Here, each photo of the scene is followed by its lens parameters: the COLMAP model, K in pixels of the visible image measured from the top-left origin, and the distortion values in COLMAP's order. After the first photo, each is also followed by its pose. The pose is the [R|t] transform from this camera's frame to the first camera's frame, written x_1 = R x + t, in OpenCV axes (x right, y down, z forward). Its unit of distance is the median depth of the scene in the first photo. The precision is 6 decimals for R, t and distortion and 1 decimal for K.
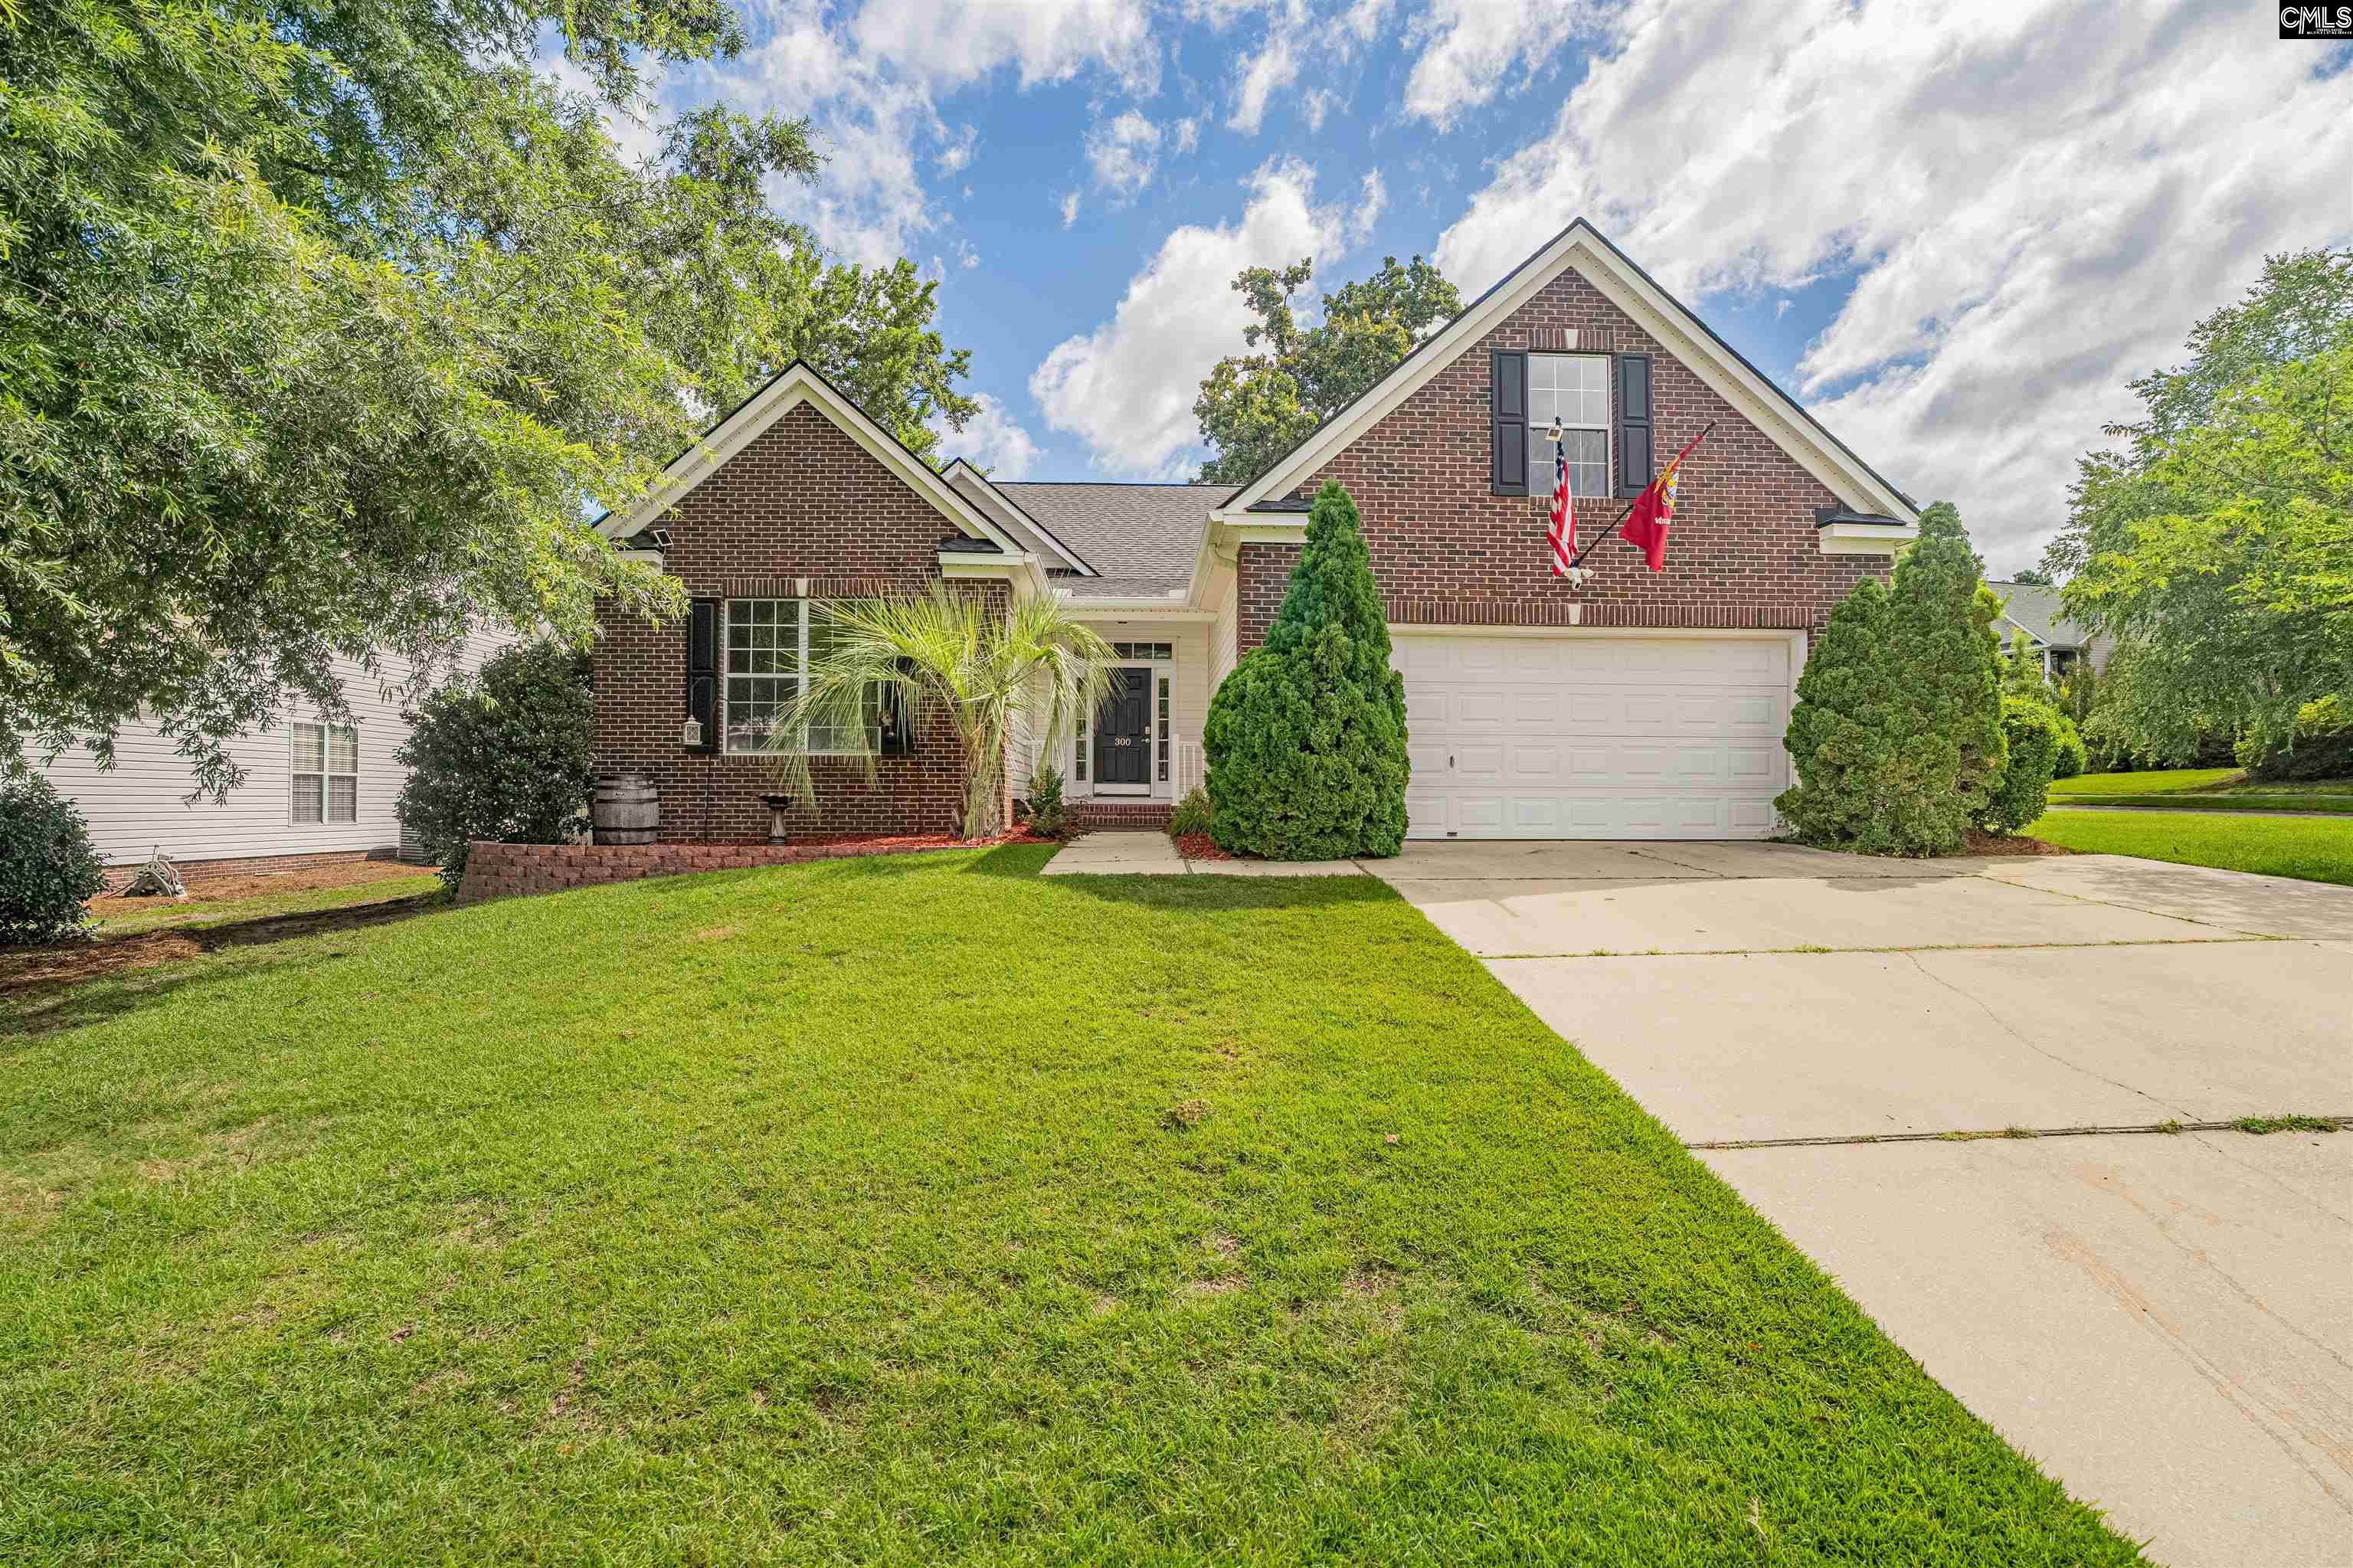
lens RADIAL K [[1065.6, 0, 1182.7], [0, 1065.6, 786.9], [0, 0, 1]] dist [-0.018734, -0.000296]
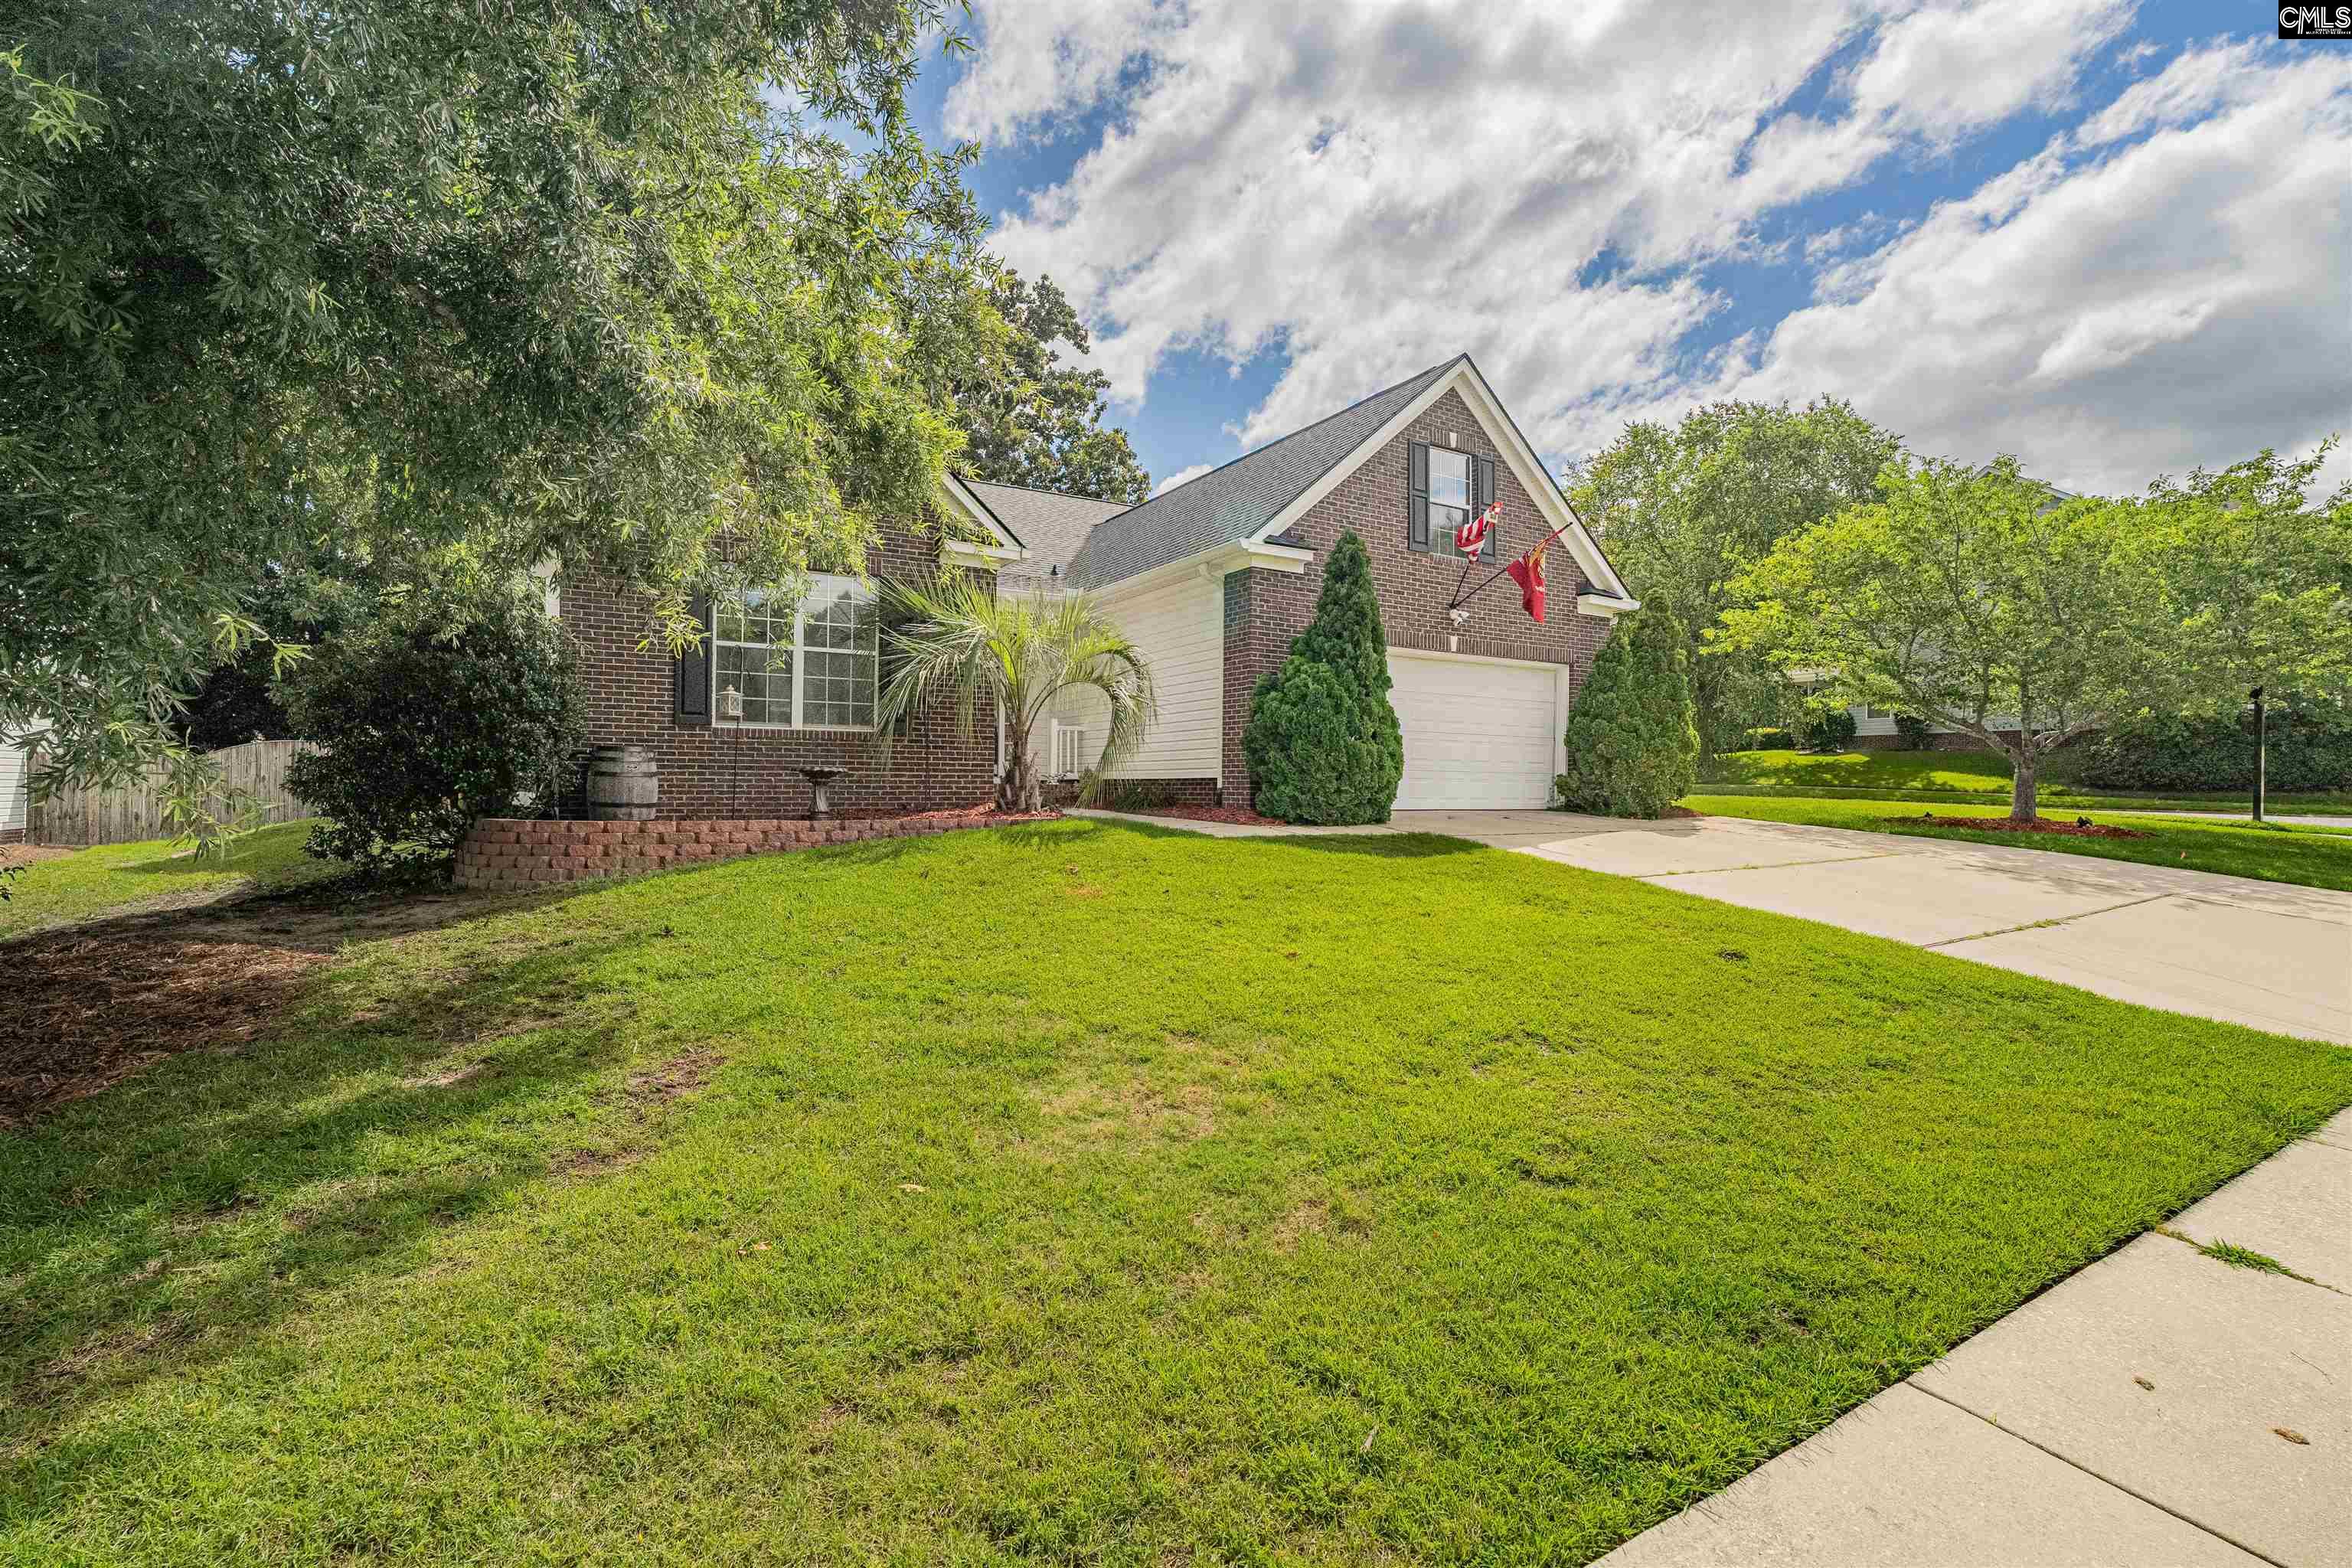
lens RADIAL K [[1009.9, 0, 1171.8], [0, 1009.9, 773.2], [0, 0, 1]] dist [-0.001941, -0.000027]
pose [[0.889691, 0.010427, 0.456445, -0.540265], [-0.011364, 0.999935, -0.000691, 0.008386], [-0.456422, -0.004573, 0.889751, 0.011263]]
